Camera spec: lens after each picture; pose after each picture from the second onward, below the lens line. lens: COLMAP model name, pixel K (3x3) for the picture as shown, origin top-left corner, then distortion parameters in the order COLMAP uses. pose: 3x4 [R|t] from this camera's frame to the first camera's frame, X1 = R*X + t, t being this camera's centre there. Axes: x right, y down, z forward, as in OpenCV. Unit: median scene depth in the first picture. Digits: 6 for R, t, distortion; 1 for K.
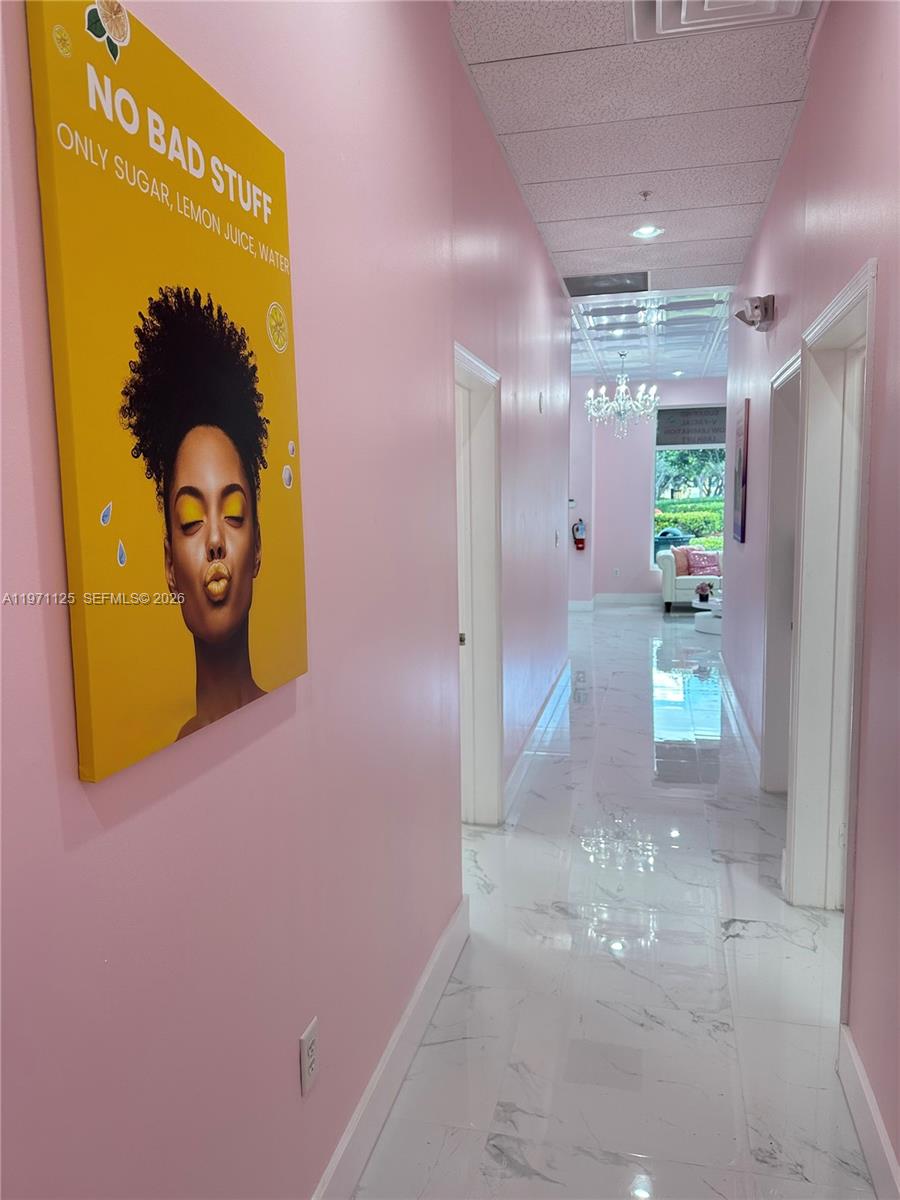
lens RADIAL K [[855.4, 0, 452.8], [0, 855.4, 600.5], [0, 0, 1]] dist [0.152970, -0.212558]
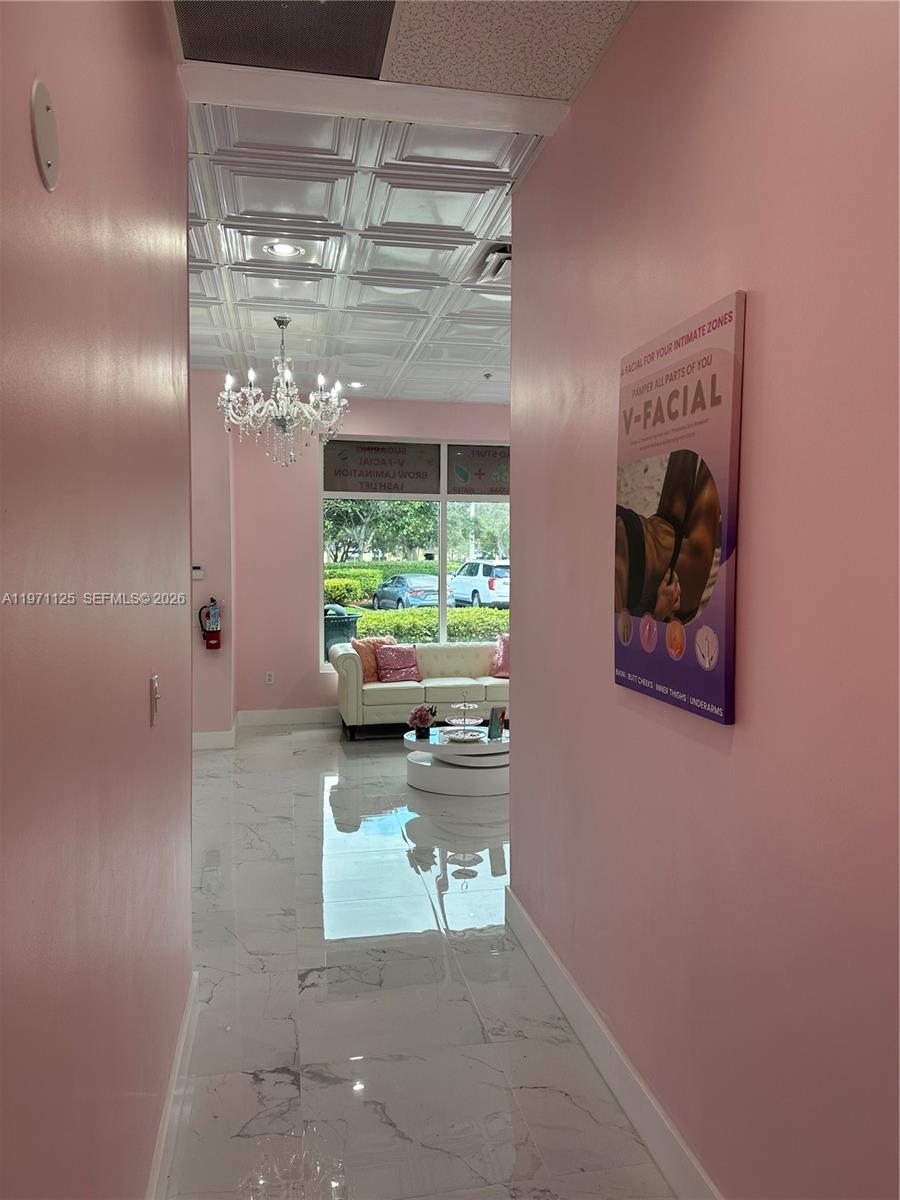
lens RADIAL K [[855.4, 0, 452.8], [0, 855.4, 600.5], [0, 0, 1]] dist [0.152970, -0.212558]
pose [[0.910757, -0.000429, 0.412941, 0.048538], [0.030154, 0.997399, -0.065470, -0.046390], [-0.411839, 0.072079, 0.908401, 0.359363]]
